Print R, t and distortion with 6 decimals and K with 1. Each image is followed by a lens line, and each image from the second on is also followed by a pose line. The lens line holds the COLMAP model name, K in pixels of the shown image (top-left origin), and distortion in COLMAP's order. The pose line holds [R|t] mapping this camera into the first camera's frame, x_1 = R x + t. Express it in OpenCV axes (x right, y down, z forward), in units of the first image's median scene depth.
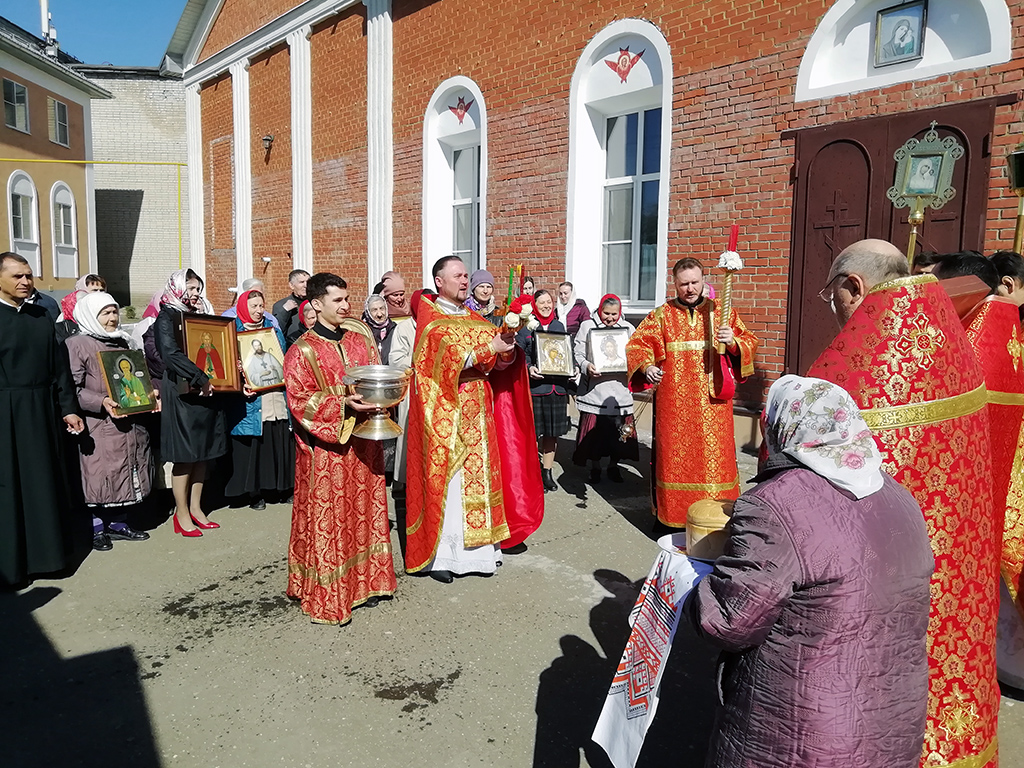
lens RADIAL K [[778.4, 0, 516.3], [0, 778.4, 381.6], [0, 0, 1]] dist [0.039563, -0.014086]
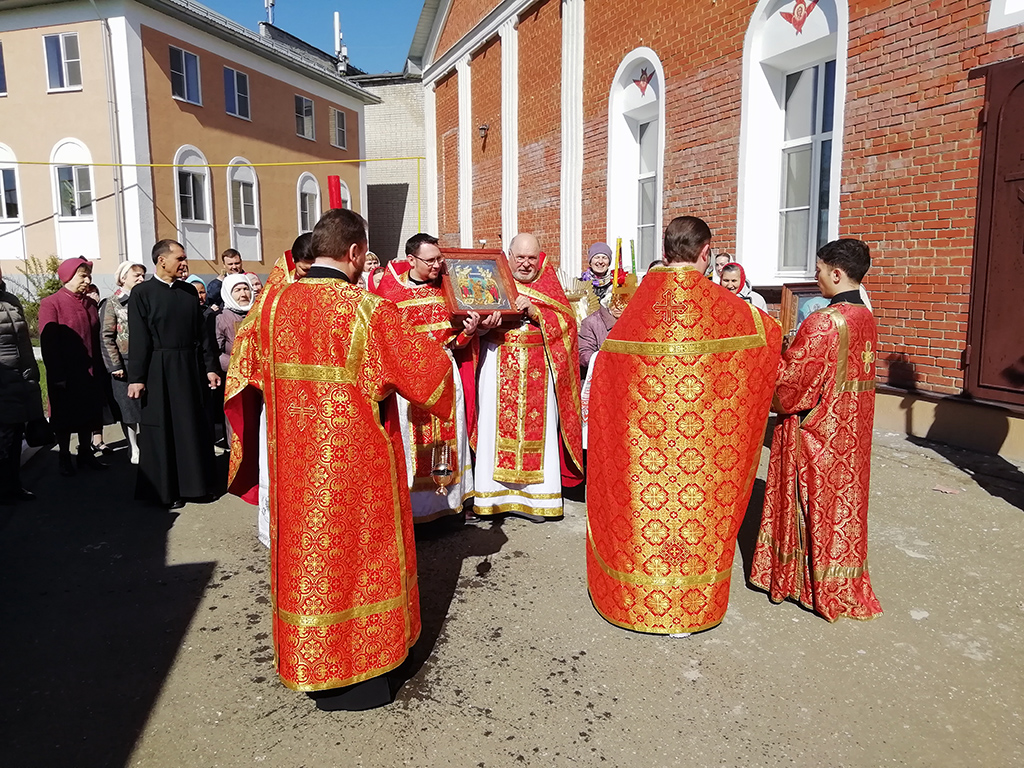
lens RADIAL K [[769.1, 0, 512.0], [0, 769.1, 384.0], [0, 0, 1]] dist [0.033366, 0.001946]
pose [[0.942676, 0.030446, -0.332318, 0.121844], [-0.019943, 0.999189, 0.034974, 0.004005], [0.333113, -0.026342, 0.942519, 0.012570]]
